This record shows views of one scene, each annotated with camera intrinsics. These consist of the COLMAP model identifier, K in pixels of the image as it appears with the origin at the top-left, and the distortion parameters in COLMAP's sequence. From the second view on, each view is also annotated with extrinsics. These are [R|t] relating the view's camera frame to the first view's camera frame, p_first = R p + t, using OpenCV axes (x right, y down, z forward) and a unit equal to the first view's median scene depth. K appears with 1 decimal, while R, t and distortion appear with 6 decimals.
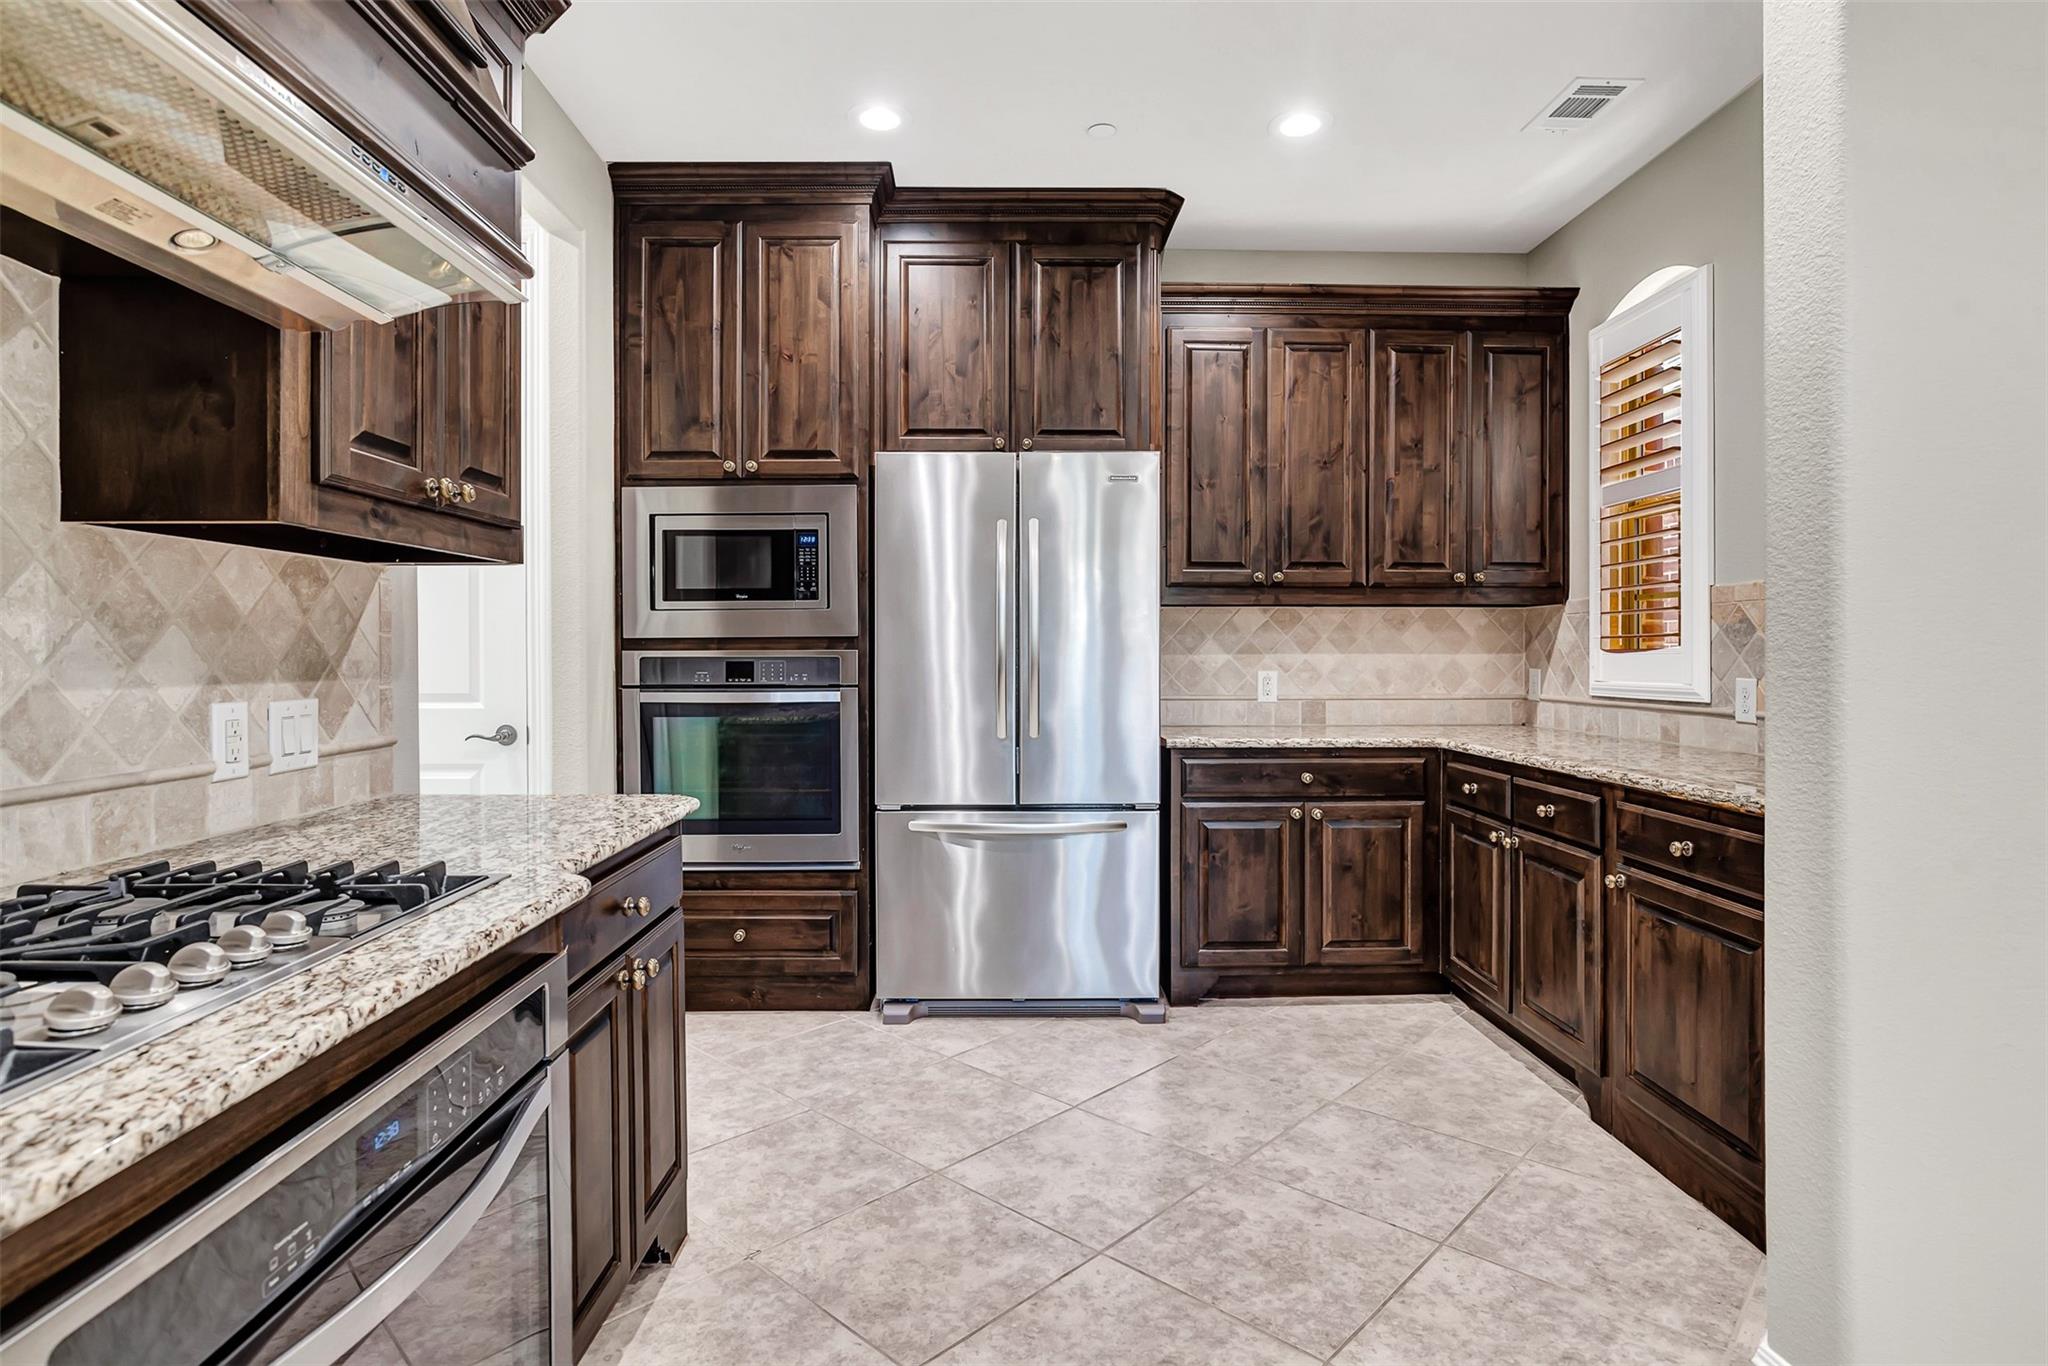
lens RADIAL K [[1067.3, 0, 1026.1], [0, 1067.3, 674.1], [0, 0, 1]] dist [-0.004472, 0.000478]
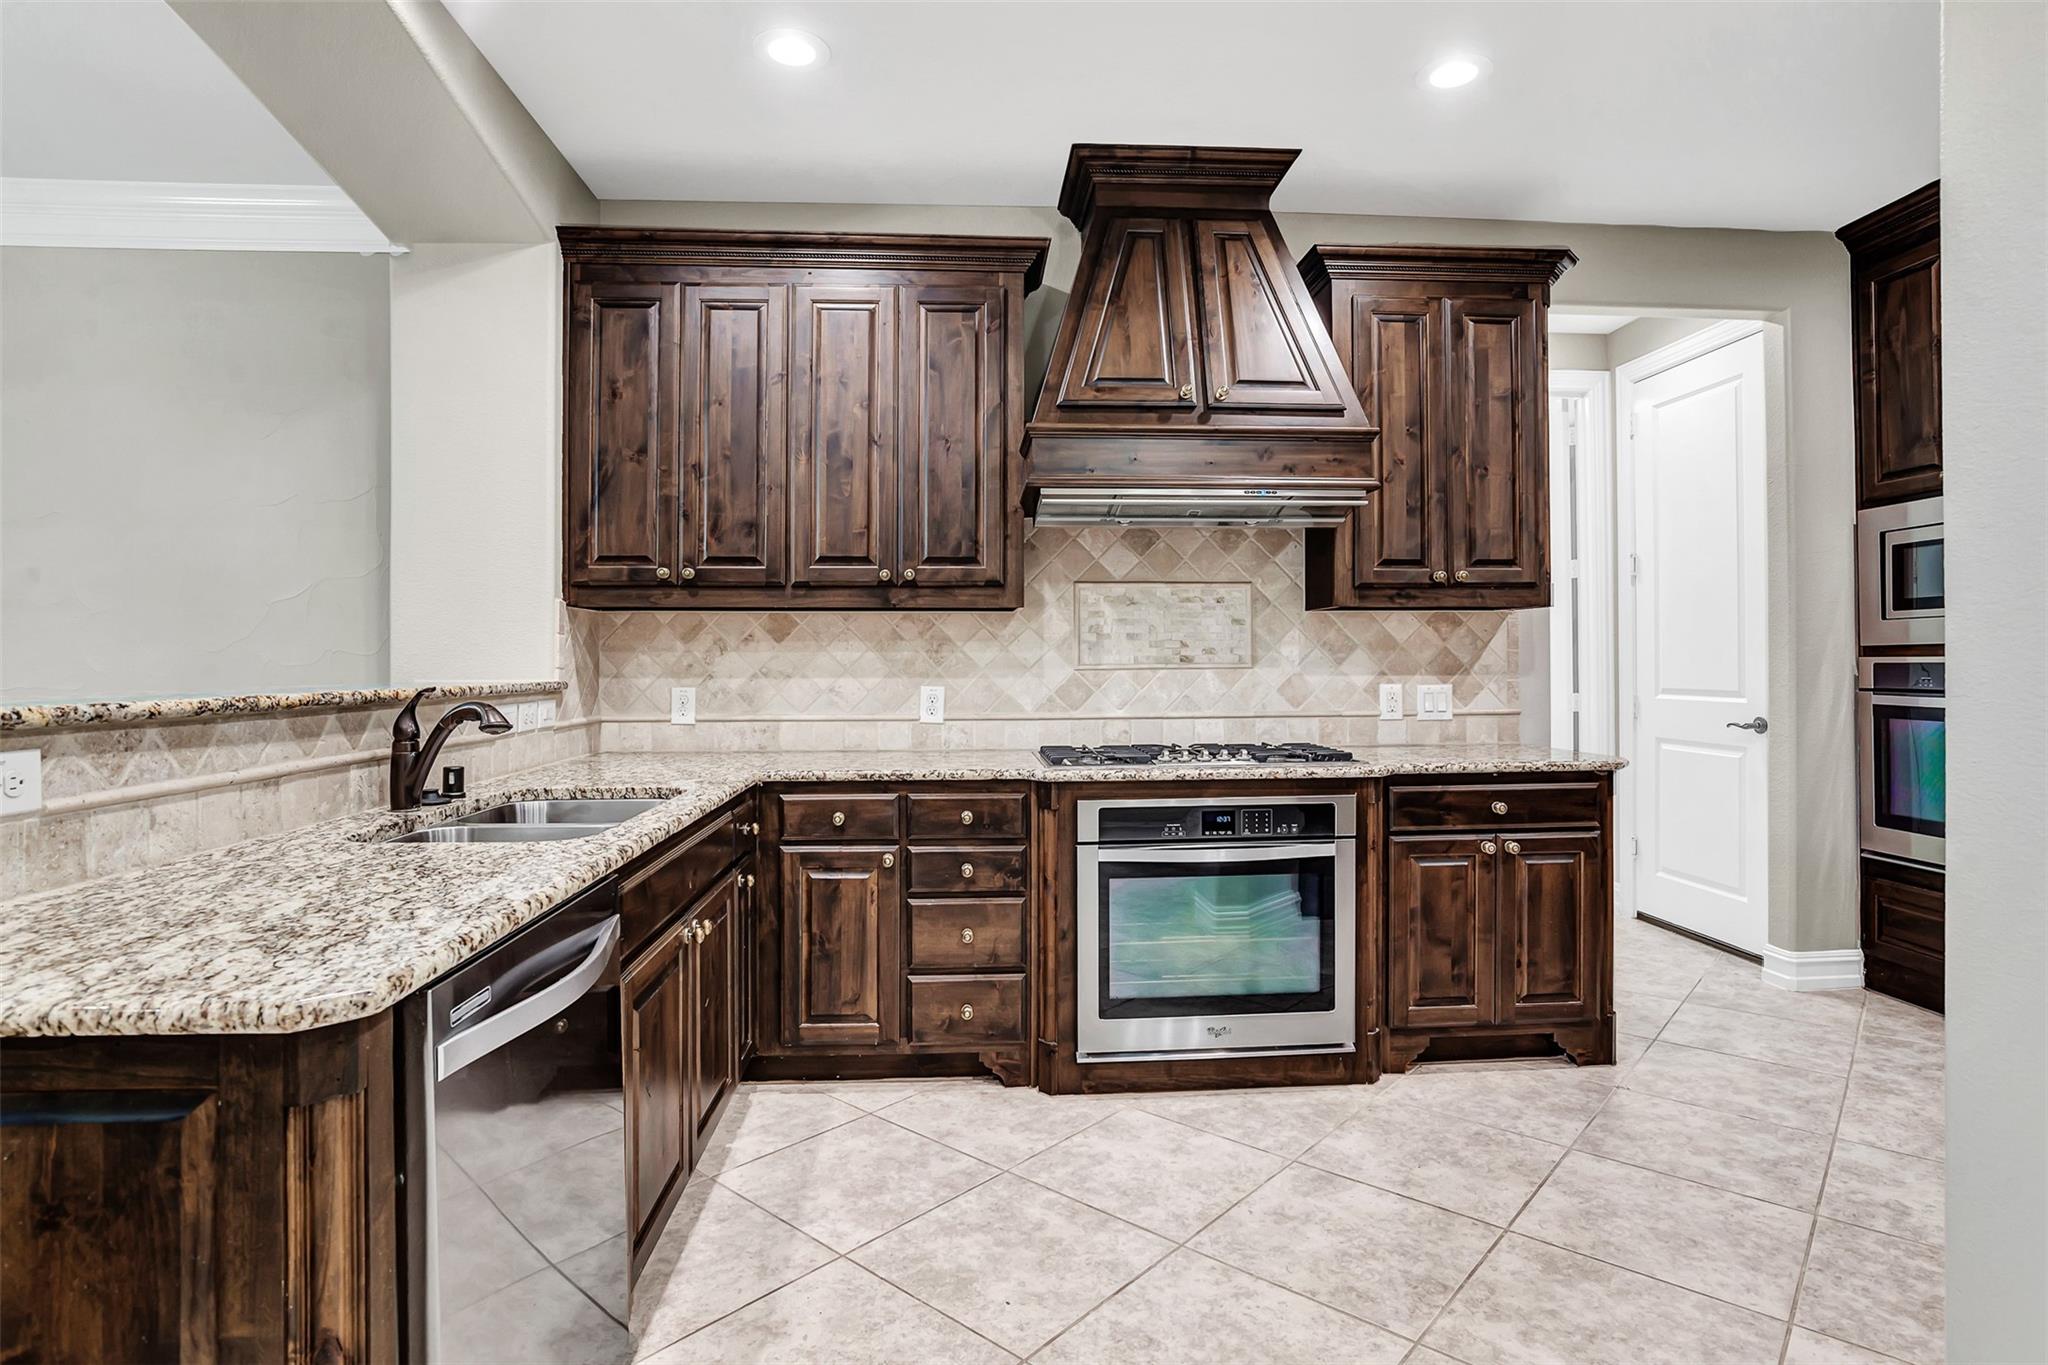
lens RADIAL K [[1067.3, 0, 1027.8], [0, 1067.3, 666.1], [0, 0, 1]] dist [-0.004472, 0.000478]
pose [[0.037060, 0.008540, -0.999277, 1.221537], [-0.016014, 0.999840, 0.007950, -0.013148], [0.999185, 0.015708, 0.037191, 0.161175]]
